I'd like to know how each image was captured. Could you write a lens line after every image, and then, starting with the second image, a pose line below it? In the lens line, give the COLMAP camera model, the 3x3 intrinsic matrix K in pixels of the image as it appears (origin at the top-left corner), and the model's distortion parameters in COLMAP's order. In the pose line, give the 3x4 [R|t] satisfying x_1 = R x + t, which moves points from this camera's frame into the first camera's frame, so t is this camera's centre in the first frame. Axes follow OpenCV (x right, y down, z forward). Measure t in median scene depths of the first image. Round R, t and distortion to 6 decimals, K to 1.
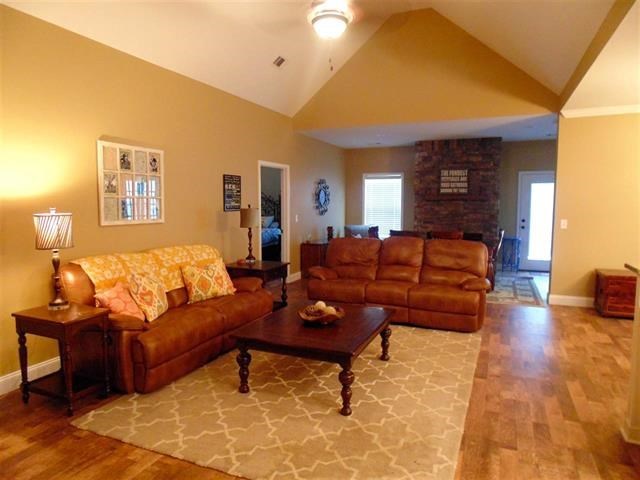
lens RADIAL K [[425.7, 0, 314.7], [0, 425.7, 238.6], [0, 0, 1]] dist [-0.019825, 0.003926]
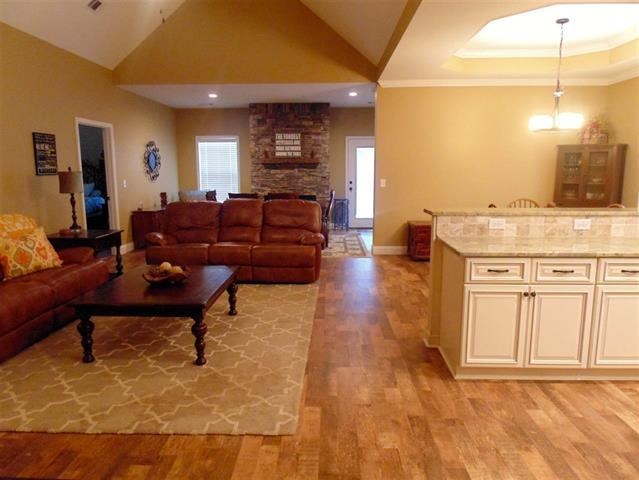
lens RADIAL K [[451.6, 0, 314.7], [0, 451.6, 238.1], [0, 0, 1]] dist [-0.022627, 0.006950]
pose [[0.930650, -0.059203, 0.361089, -0.024922], [0.035607, 0.996793, 0.071661, 0.018560], [-0.364174, -0.053834, 0.929774, -0.061851]]
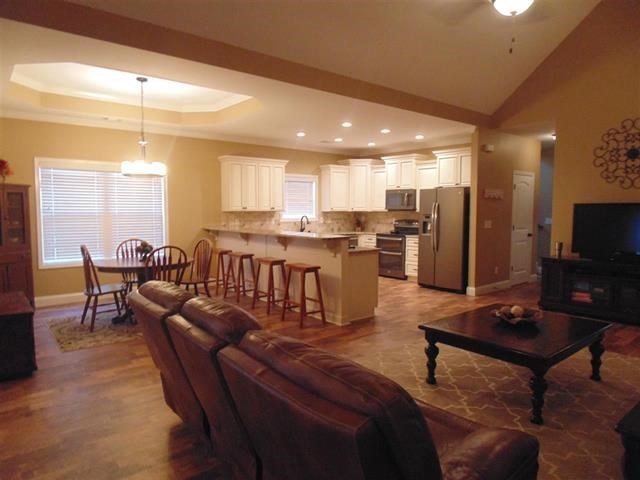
lens RADIAL K [[425.7, 0, 318.6], [0, 425.7, 237.2], [0, 0, 1]] dist [-0.019825, 0.003926]
pose [[-0.889722, -0.029636, 0.455540, -0.015410], [0.041994, 0.988346, 0.146318, -0.102872], [-0.454567, 0.149312, -0.878109, 1.290907]]
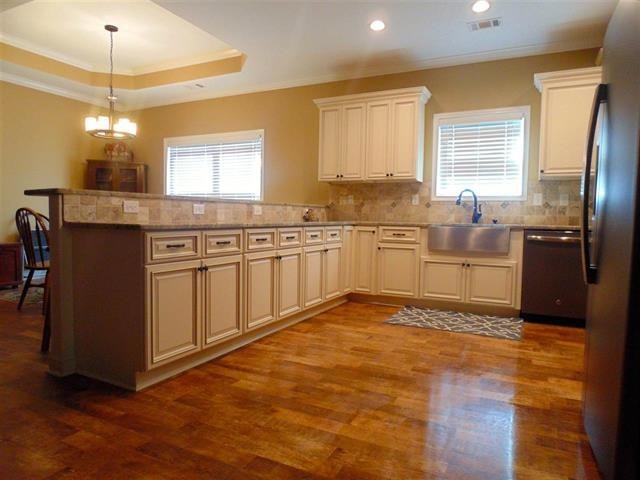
lens RADIAL K [[425.7, 0, 322.1], [0, 425.7, 239.0], [0, 0, 1]] dist [-0.019825, 0.003926]
pose [[0.050453, -0.050280, 0.997460, -0.067229], [0.074426, 0.996144, 0.046449, 0.083191], [-0.995949, 0.071893, 0.054000, 0.164167]]
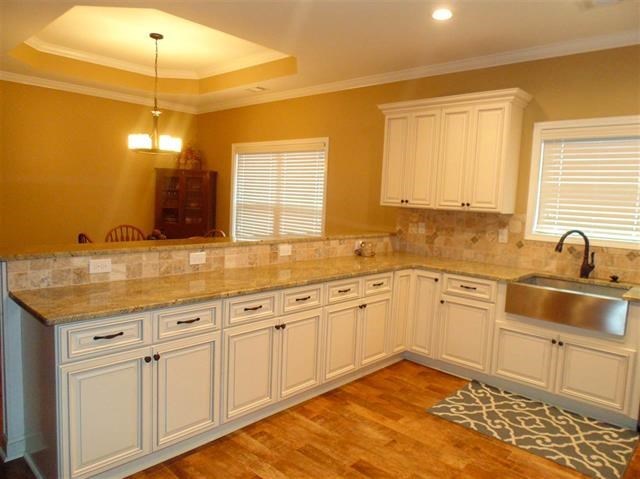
lens RADIAL K [[452.3, 0, 321.9], [0, 452.3, 237.6], [0, 0, 1]] dist [-0.022627, 0.006950]
pose [[0.329757, -0.072810, 0.941254, 0.067275], [0.042153, 0.997163, 0.062367, 0.003766], [-0.943124, 0.019110, 0.331890, 0.046255]]
